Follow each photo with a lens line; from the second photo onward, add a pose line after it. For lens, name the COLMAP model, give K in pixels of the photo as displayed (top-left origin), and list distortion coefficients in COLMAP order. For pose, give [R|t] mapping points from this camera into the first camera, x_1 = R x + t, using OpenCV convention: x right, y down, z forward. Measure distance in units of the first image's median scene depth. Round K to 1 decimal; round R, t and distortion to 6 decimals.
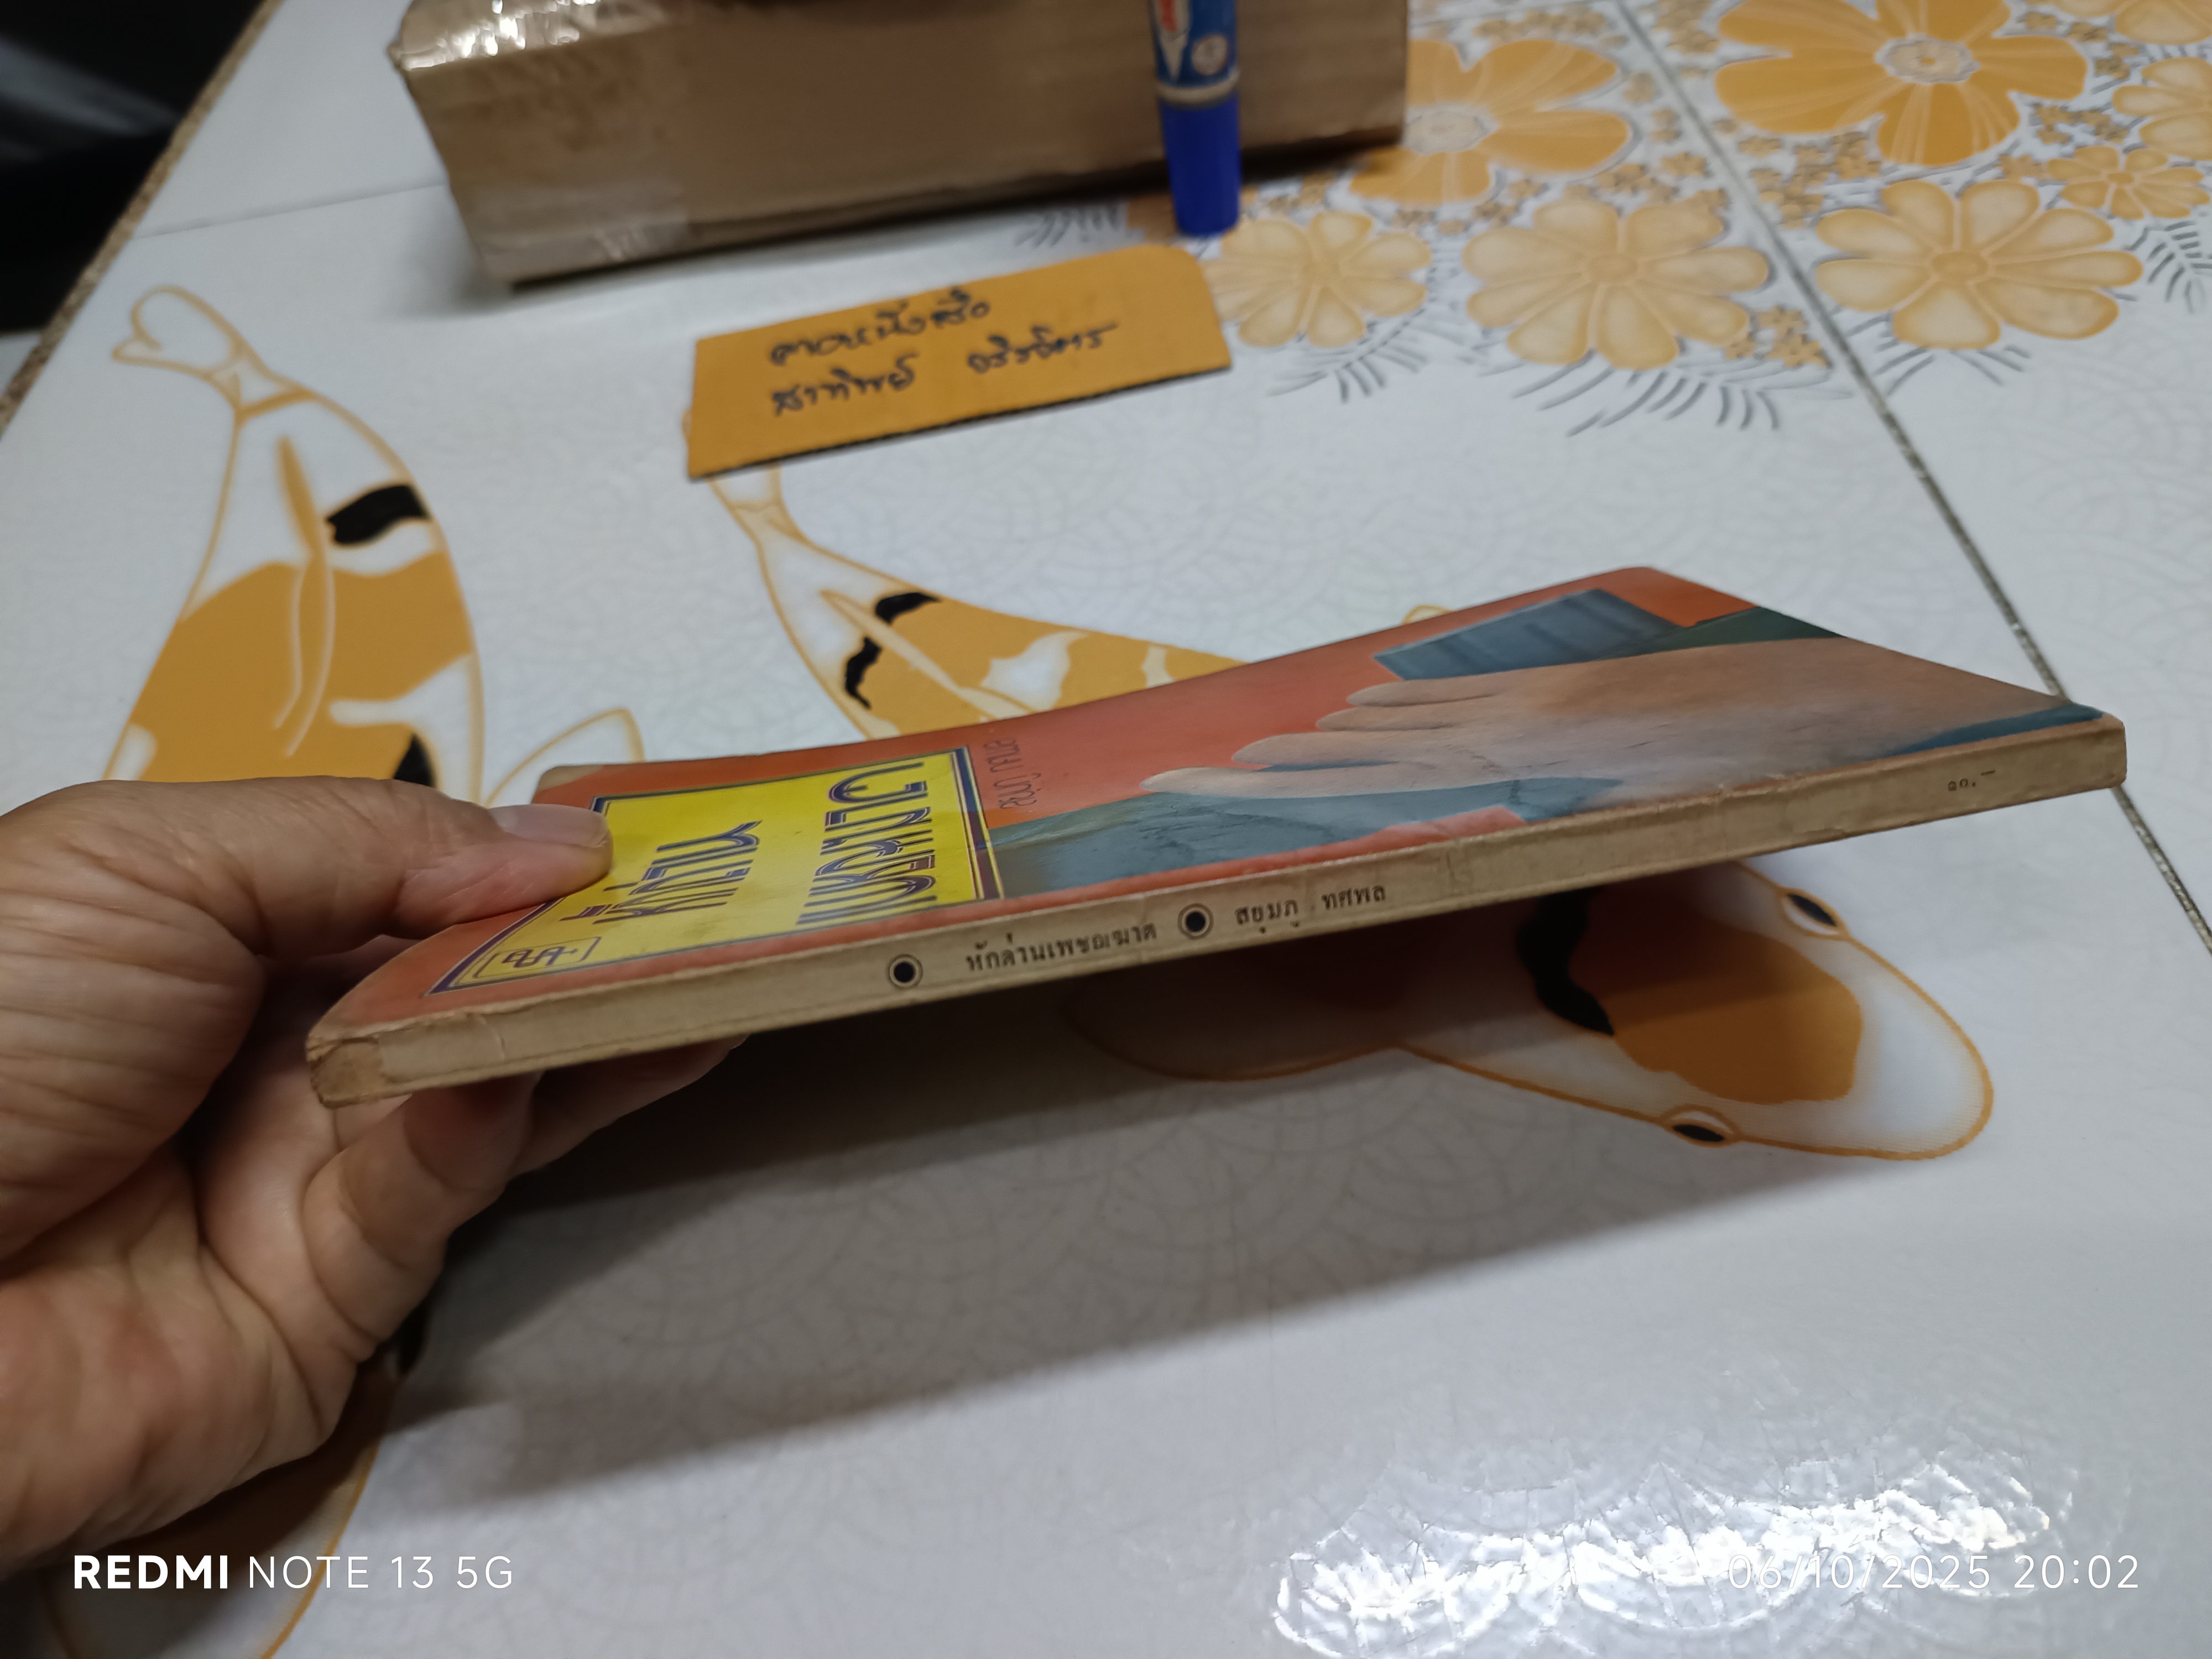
lens RADIAL K [[1665.5, 0, 1106.0], [0, 1665.5, 829.5], [0, 0, 1]] dist [0.002929, -0.005499]
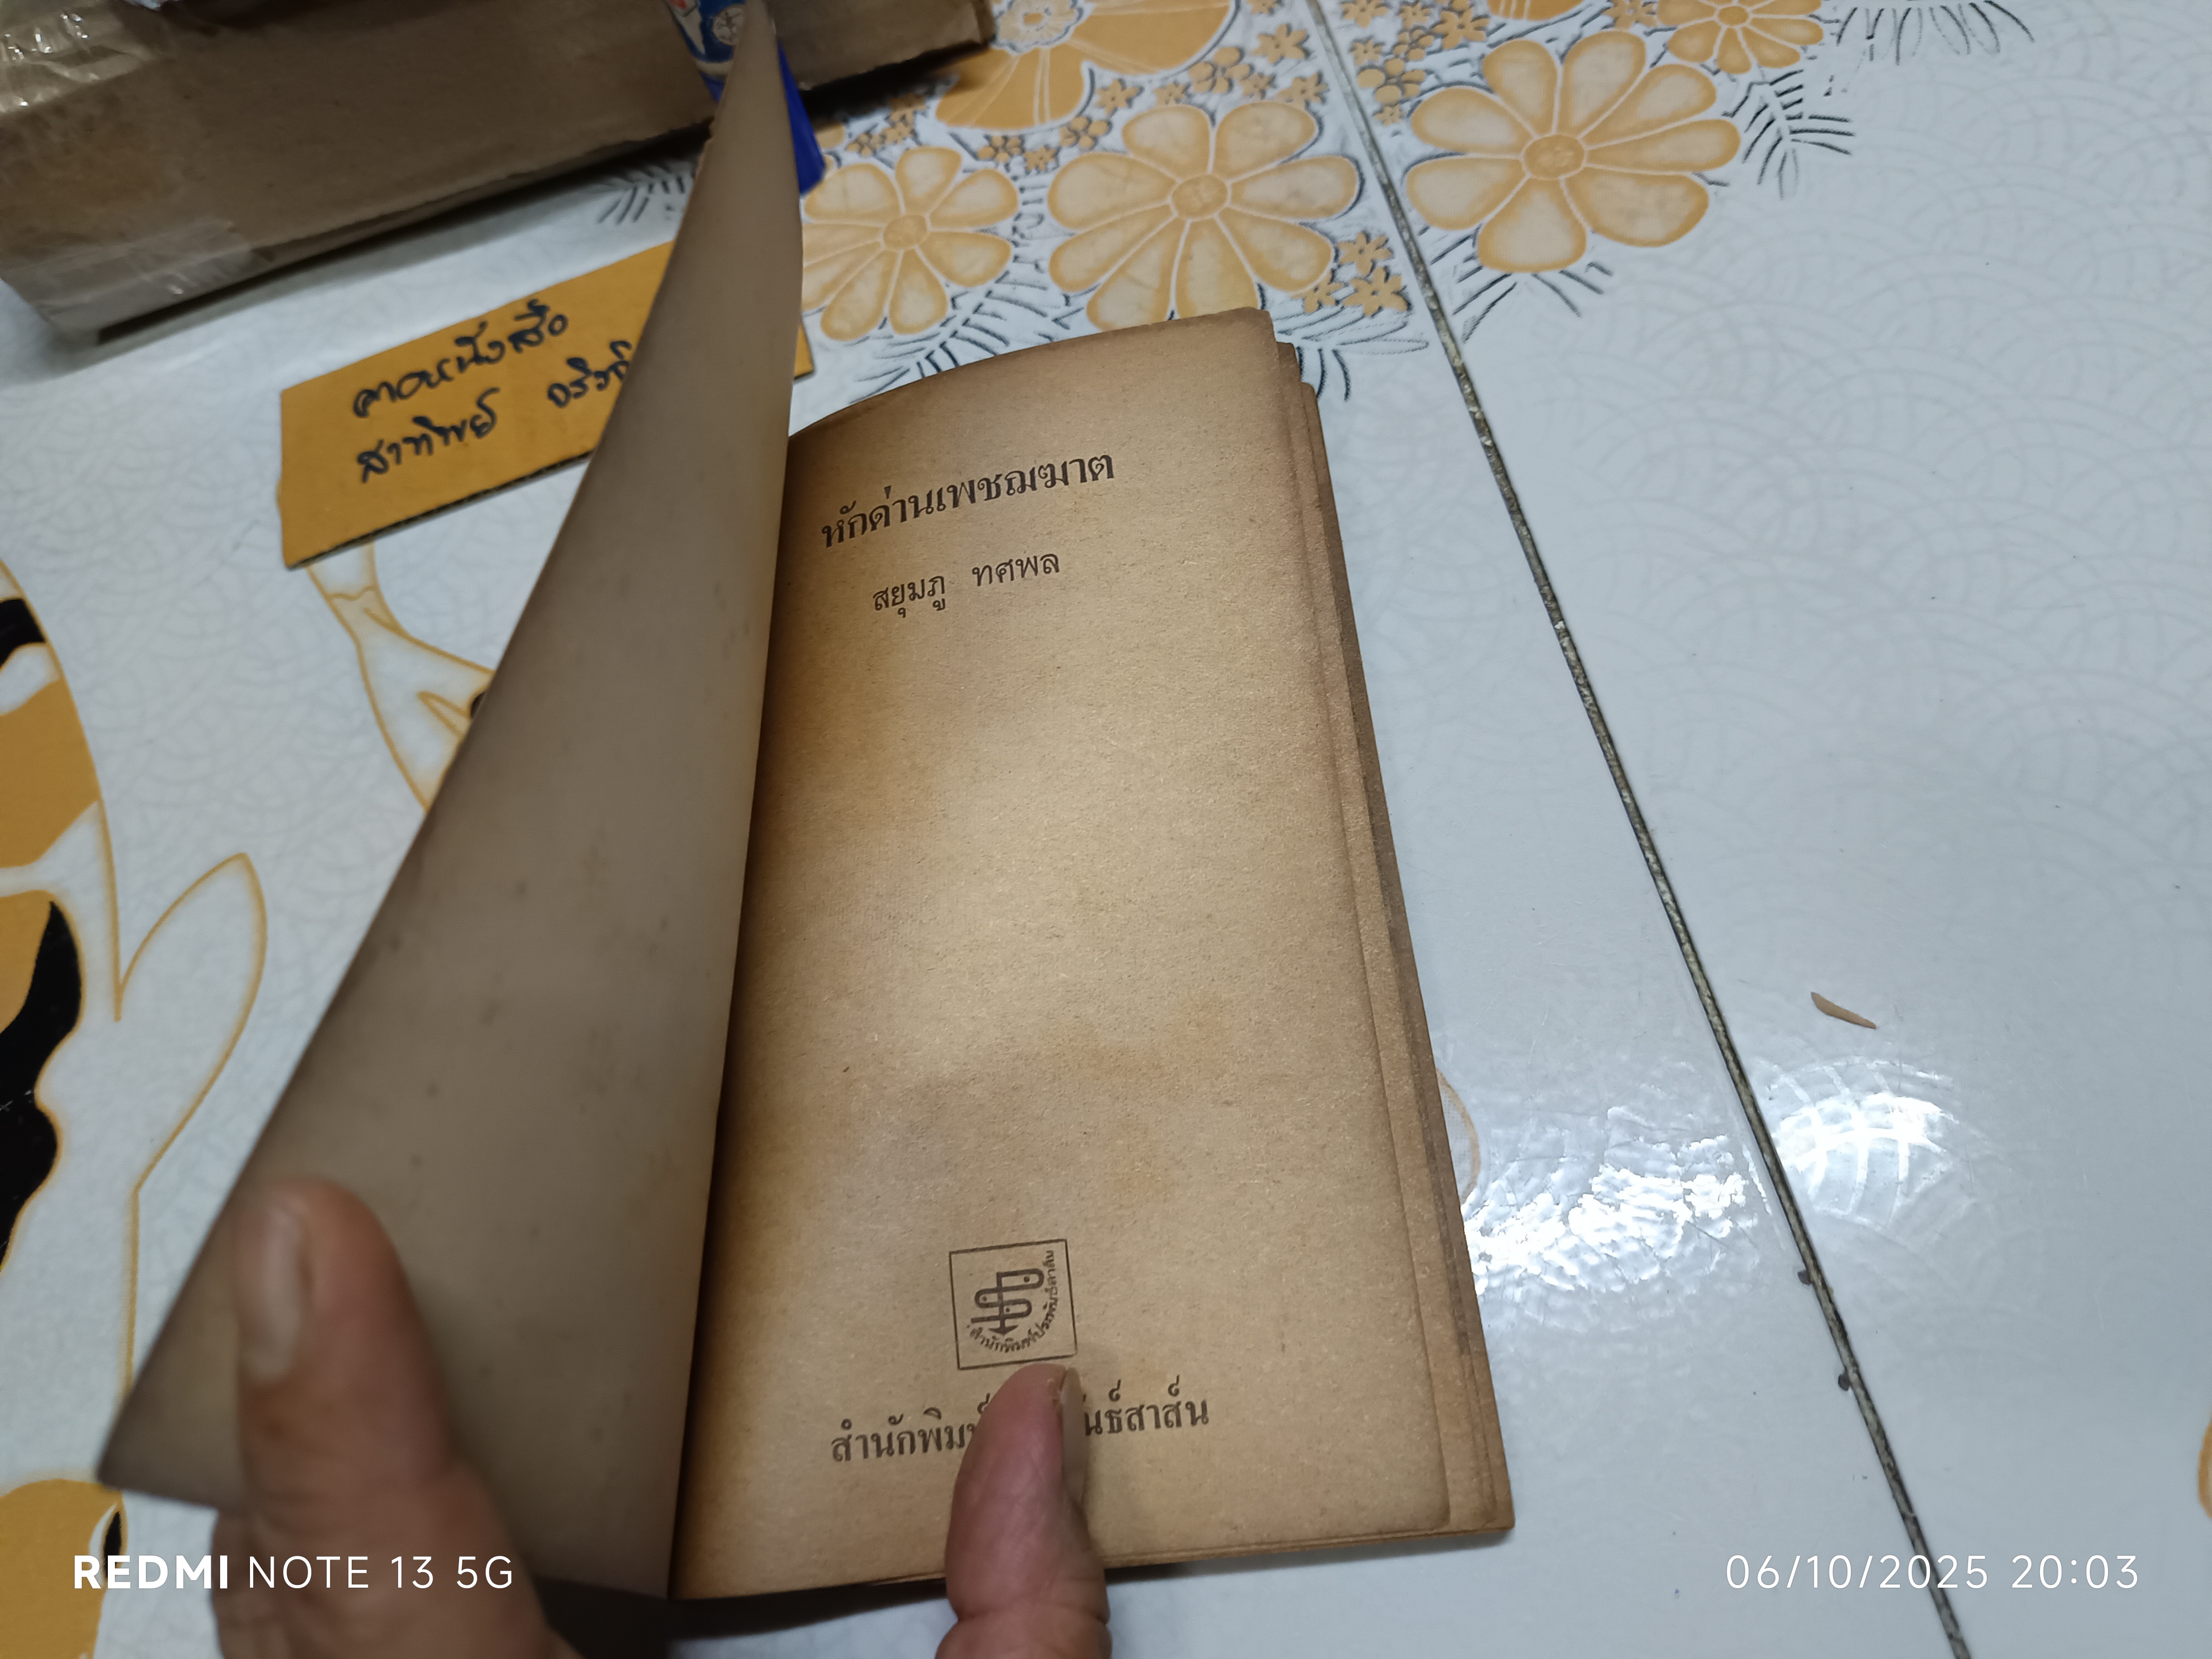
lens RADIAL K [[1665.5, 0, 1106.0], [0, 1665.5, 829.5], [0, 0, 1]] dist [0.002929, -0.005499]
pose [[0.990464, -0.136623, -0.017753, 0.220583], [0.137242, 0.967143, 0.214007, -0.201274], [-0.012069, -0.214403, 0.976671, 0.002374]]
